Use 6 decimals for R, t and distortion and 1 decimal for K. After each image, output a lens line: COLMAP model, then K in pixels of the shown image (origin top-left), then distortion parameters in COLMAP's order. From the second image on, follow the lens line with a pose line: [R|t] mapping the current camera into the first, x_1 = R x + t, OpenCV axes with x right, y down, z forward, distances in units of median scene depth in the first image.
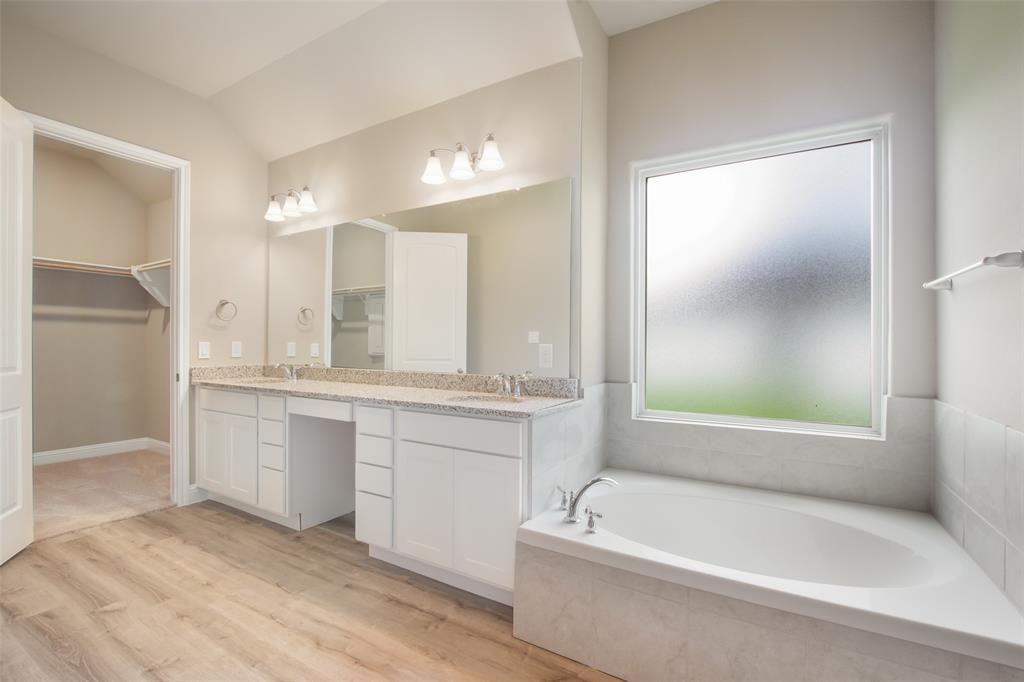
lens RADIAL K [[455.8, 0, 512.0], [0, 455.8, 341.0], [0, 0, 1]] dist [-0.003078, -0.001129]
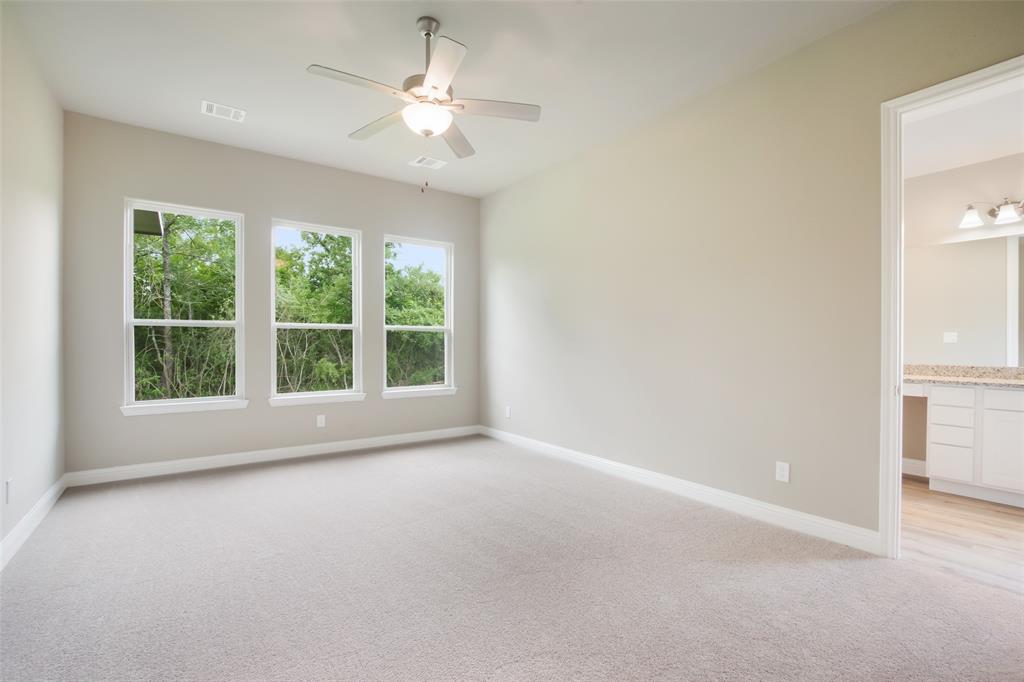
lens RADIAL K [[455.8, 0, 512.0], [0, 455.8, 341.0], [0, 0, 1]] dist [-0.003078, -0.001129]
pose [[0.916502, -0.005803, -0.399989, -0.995162], [0.005528, 0.999983, -0.001841, -0.010593], [0.399993, -0.000524, 0.916518, -0.913983]]
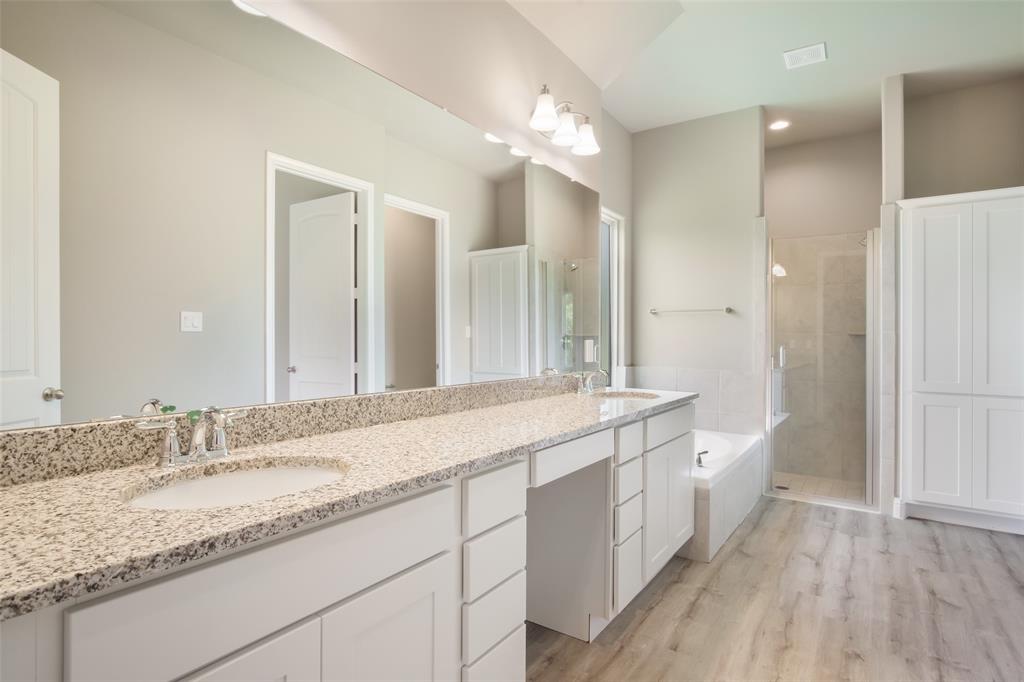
lens RADIAL K [[498.0, 0, 512.0], [0, 498.0, 341.0], [0, 0, 1]] dist [-0.021946, -0.000099]
pose [[0.094271, -0.005987, 0.995529, -1.103826], [-0.015538, 0.999851, 0.007484, 0.003529], [-0.995425, -0.016175, 0.094164, 1.080918]]
